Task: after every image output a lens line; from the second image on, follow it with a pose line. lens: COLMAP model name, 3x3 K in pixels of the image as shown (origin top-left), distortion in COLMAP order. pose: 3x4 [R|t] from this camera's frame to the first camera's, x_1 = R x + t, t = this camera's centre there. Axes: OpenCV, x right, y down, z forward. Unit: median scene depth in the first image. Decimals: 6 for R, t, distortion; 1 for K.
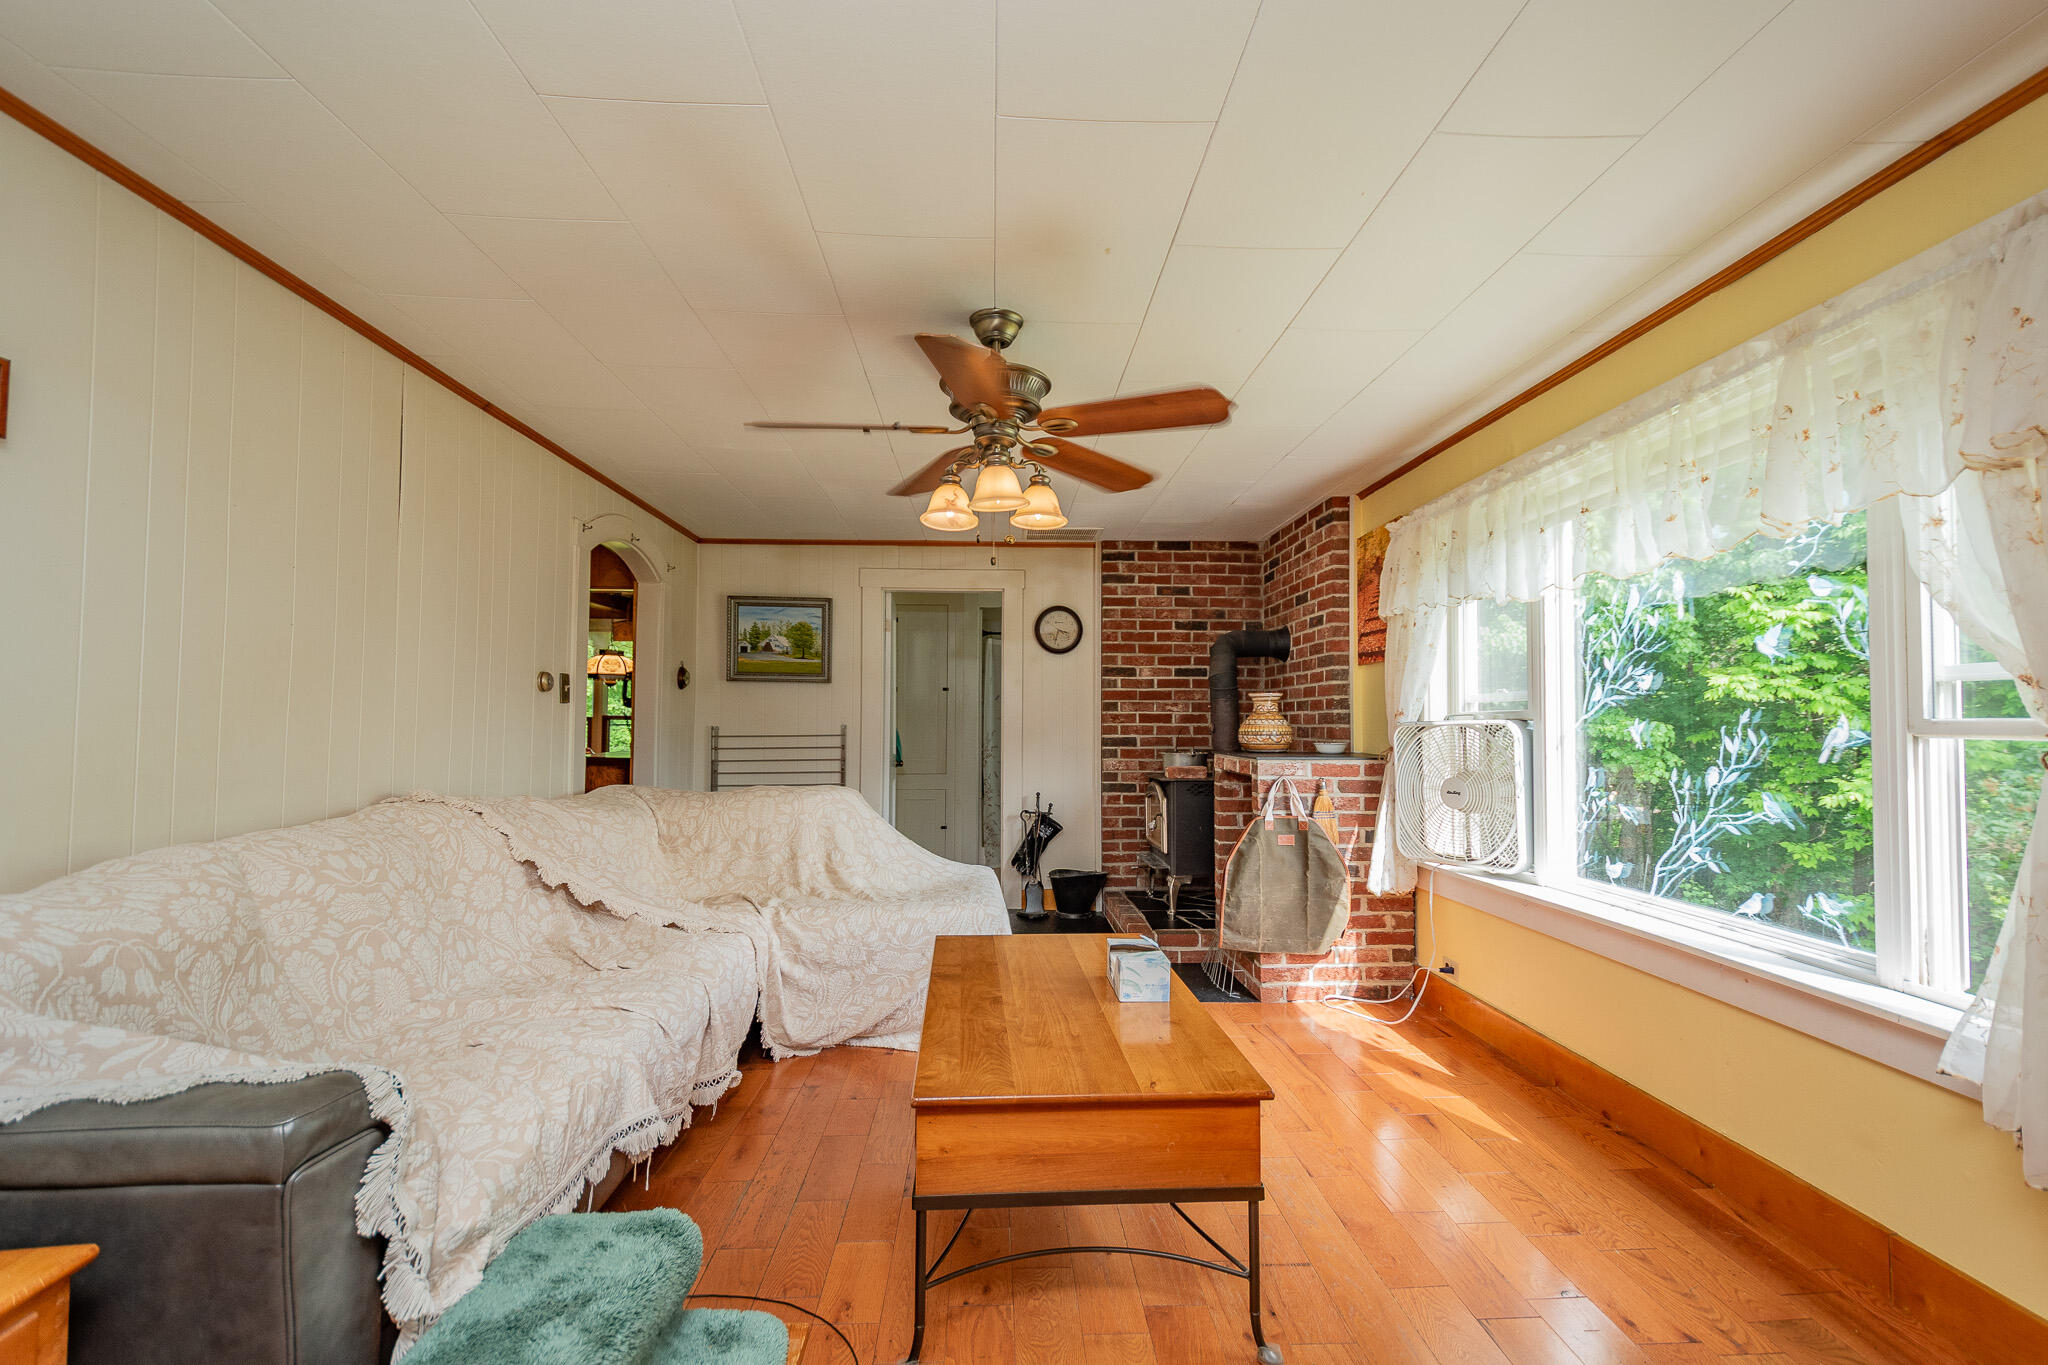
lens RADIAL K [[938.1, 0, 1032.0], [0, 938.1, 695.1], [0, 0, 1]] dist [0.002017, -0.000217]
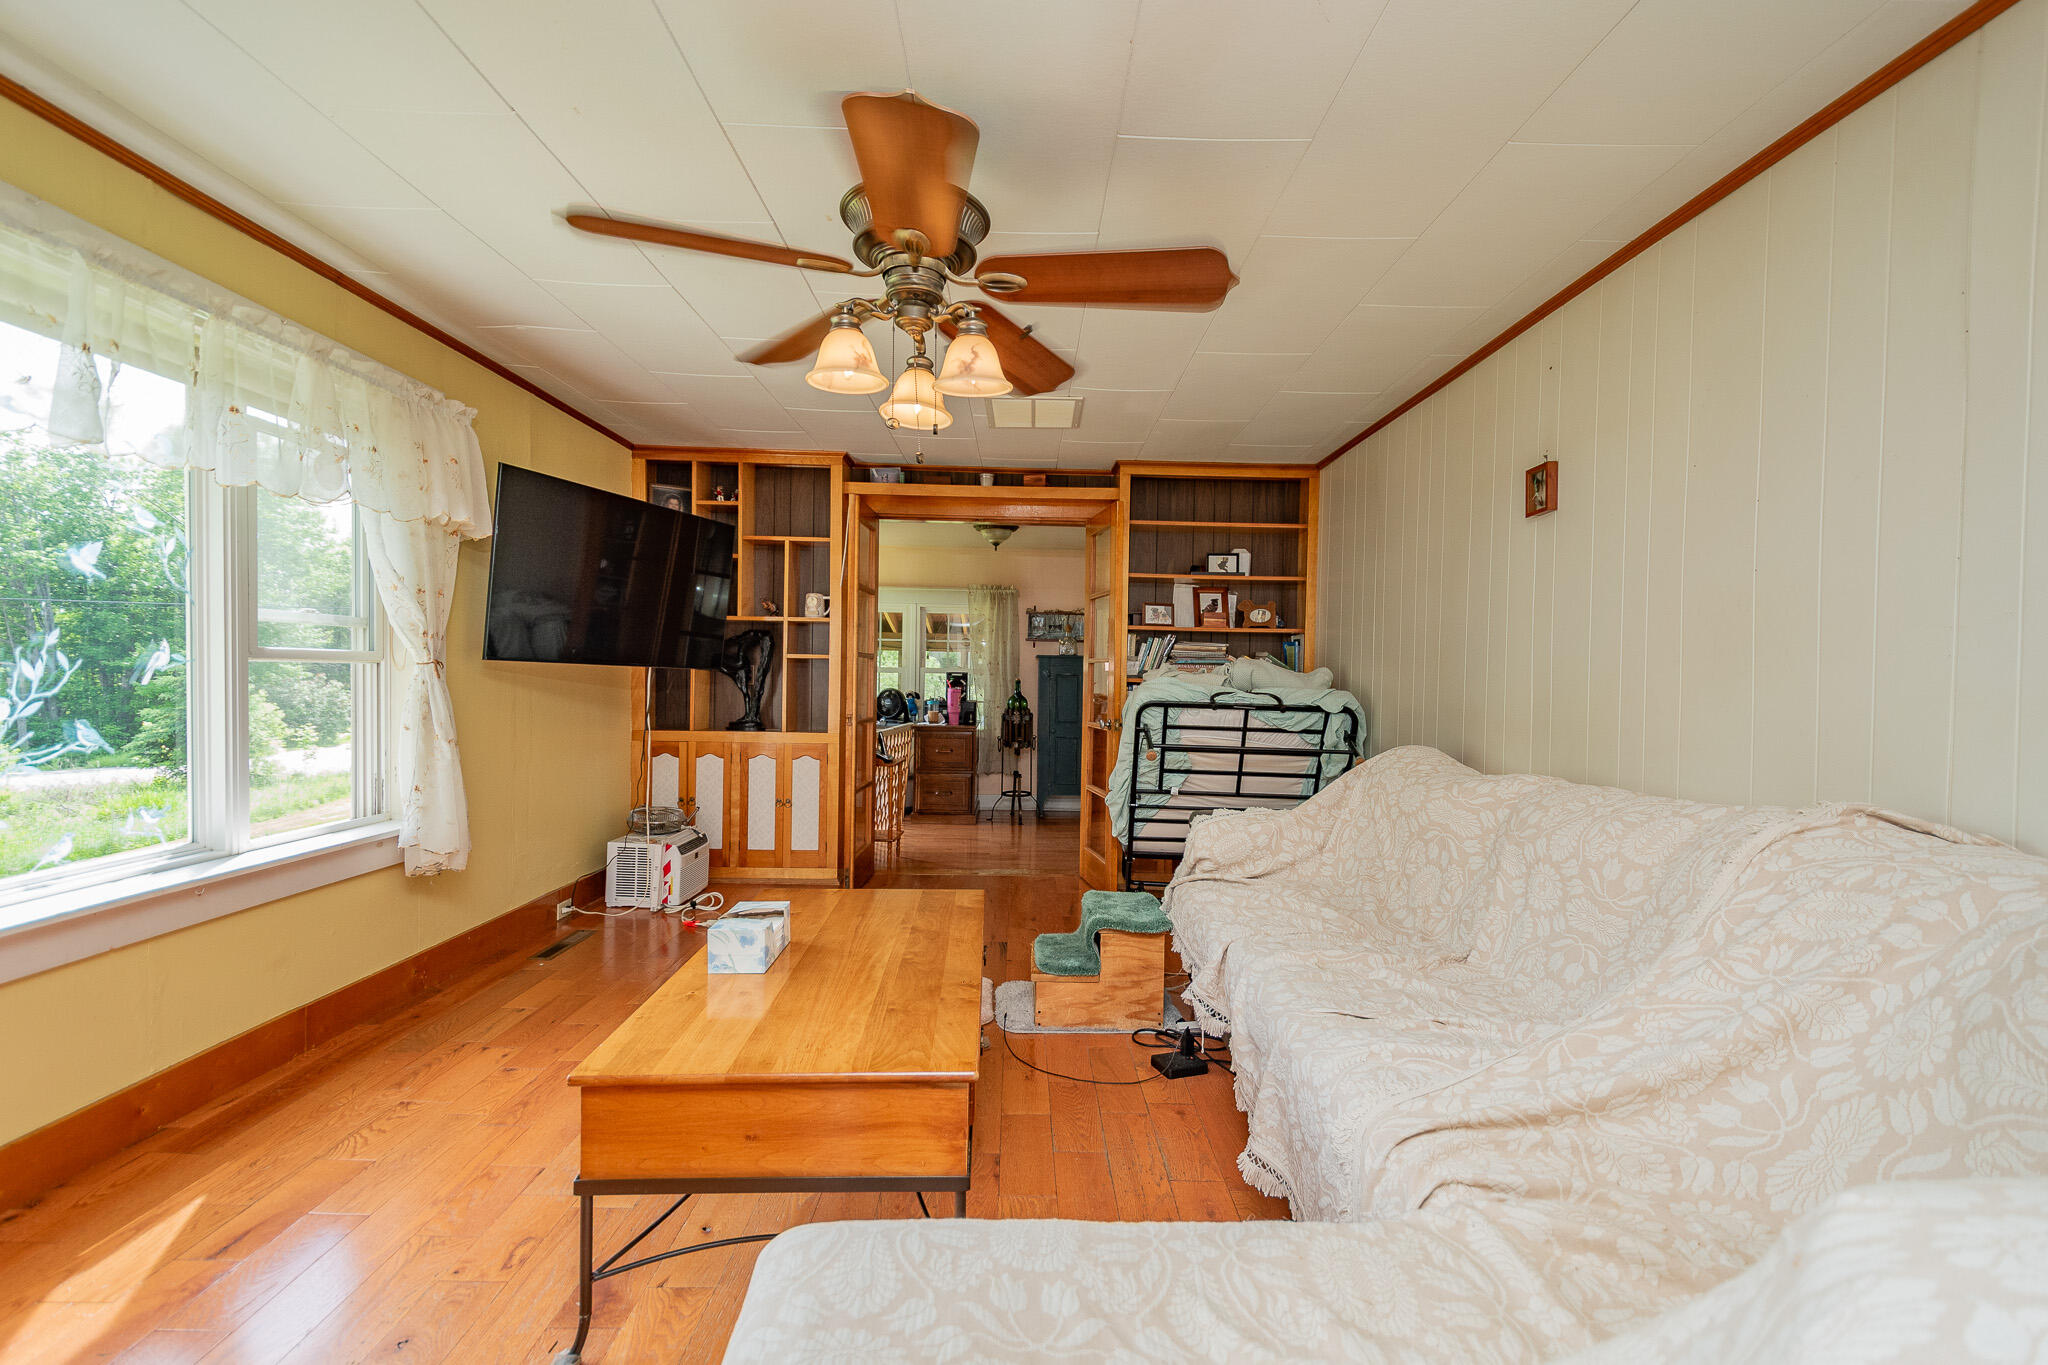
lens RADIAL K [[938.1, 0, 1032.0], [0, 938.1, 695.1], [0, 0, 1]] dist [0.002017, -0.000217]
pose [[-0.999126, -0.017512, 0.037954, -0.181305], [-0.017588, 0.999844, -0.001682, 0.061773], [-0.037919, -0.002348, -0.999278, 1.825569]]
